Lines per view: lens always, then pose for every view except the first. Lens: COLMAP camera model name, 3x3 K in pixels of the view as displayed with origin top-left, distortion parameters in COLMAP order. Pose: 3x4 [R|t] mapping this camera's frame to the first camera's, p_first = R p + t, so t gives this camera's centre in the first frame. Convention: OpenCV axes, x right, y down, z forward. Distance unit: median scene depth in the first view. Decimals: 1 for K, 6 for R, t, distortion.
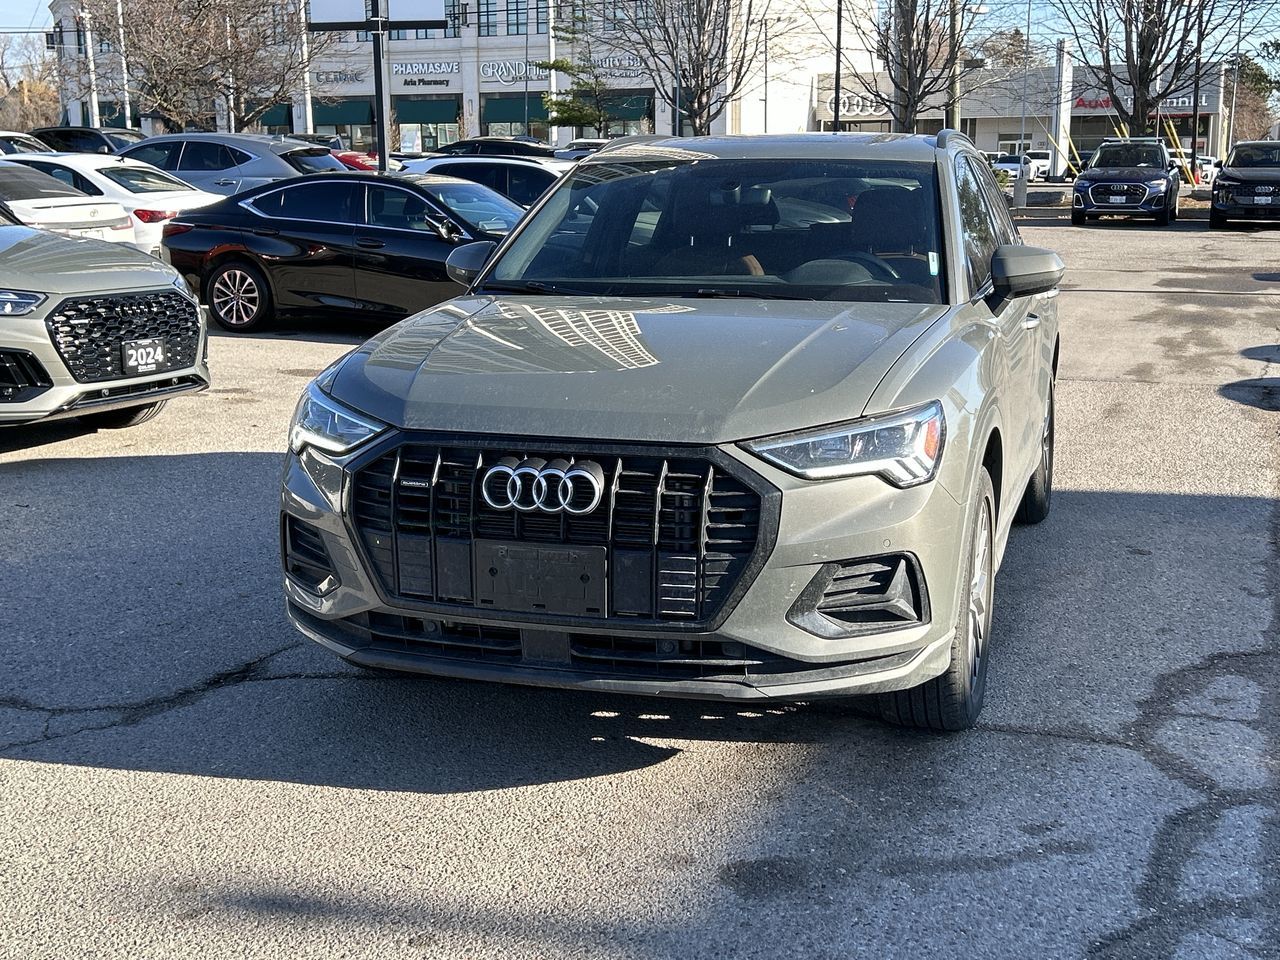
lens RADIAL K [[1597.0, 0, 646.2], [0, 1597.0, 481.9], [0, 0, 1]] dist [0.066992, 0.000000]
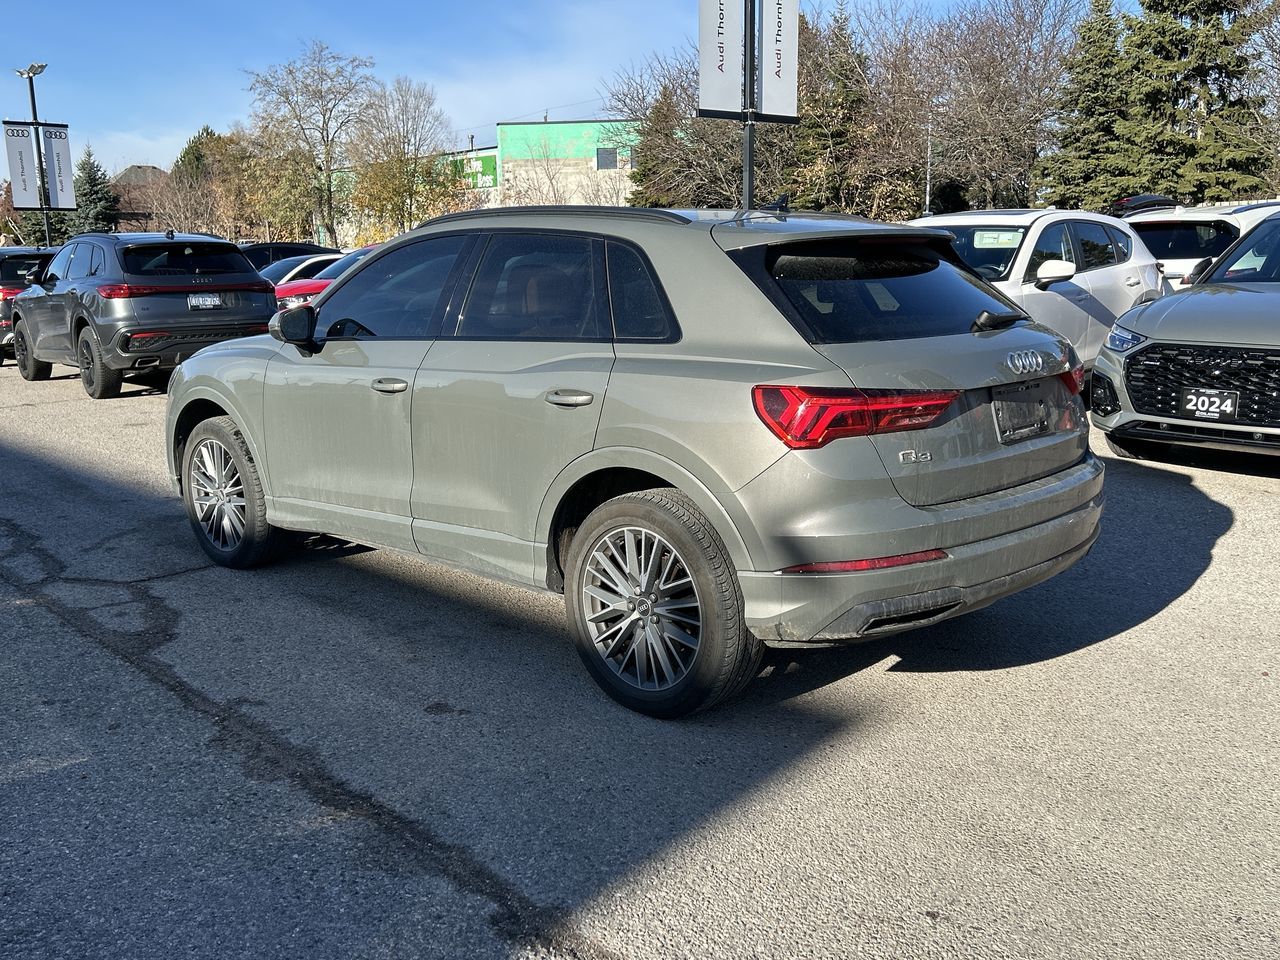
lens RADIAL K [[1189.0, 0, 644.7], [0, 1189.0, 486.0], [0, 0, 1]] dist [0.036300, 0.000000]
pose [[-0.436203, 0.183063, -0.881031, 1.183884], [-0.157096, 0.948560, 0.274873, -0.379979], [0.886029, 0.258307, -0.385006, 1.972039]]
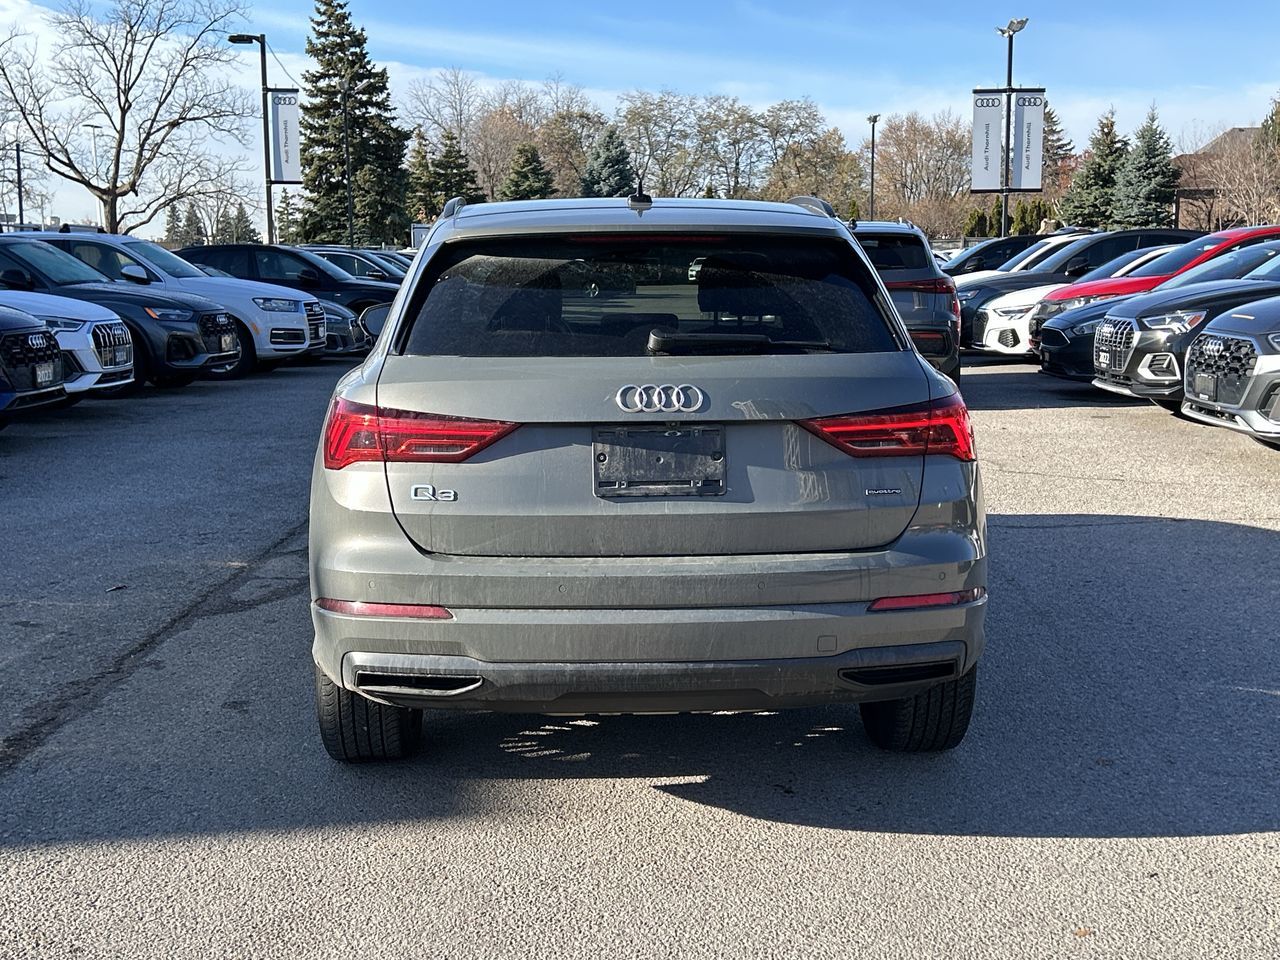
lens RADIAL K [[1597.0, 0, 655.3], [0, 1597.0, 483.5], [0, 0, 1]] dist [0.066992, 0.000000]
pose [[-0.933085, 0.059745, -0.354660, 0.594128], [-0.060697, 0.945804, 0.319016, -0.511989], [0.354498, 0.319196, -0.878888, 2.669966]]
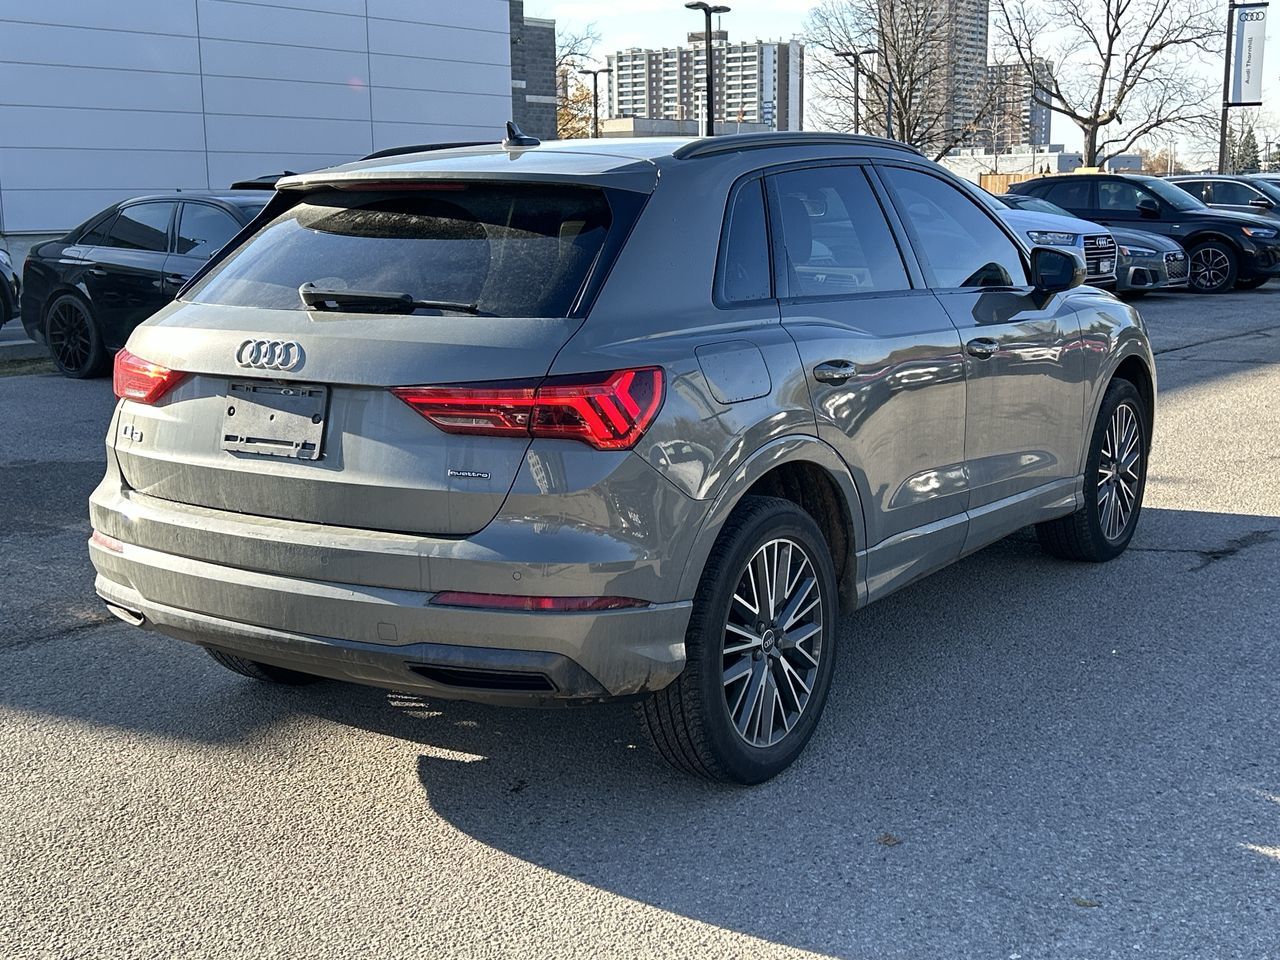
lens RADIAL K [[1597.0, 0, 659.5], [0, 1597.0, 498.3], [0, 0, 1]] dist [0.066992, 0.000000]
pose [[-0.965592, -0.034306, 0.257789, -0.172282], [0.065098, 0.927819, 0.367306, -0.505419], [-0.251783, 0.371449, -0.893662, 2.622043]]
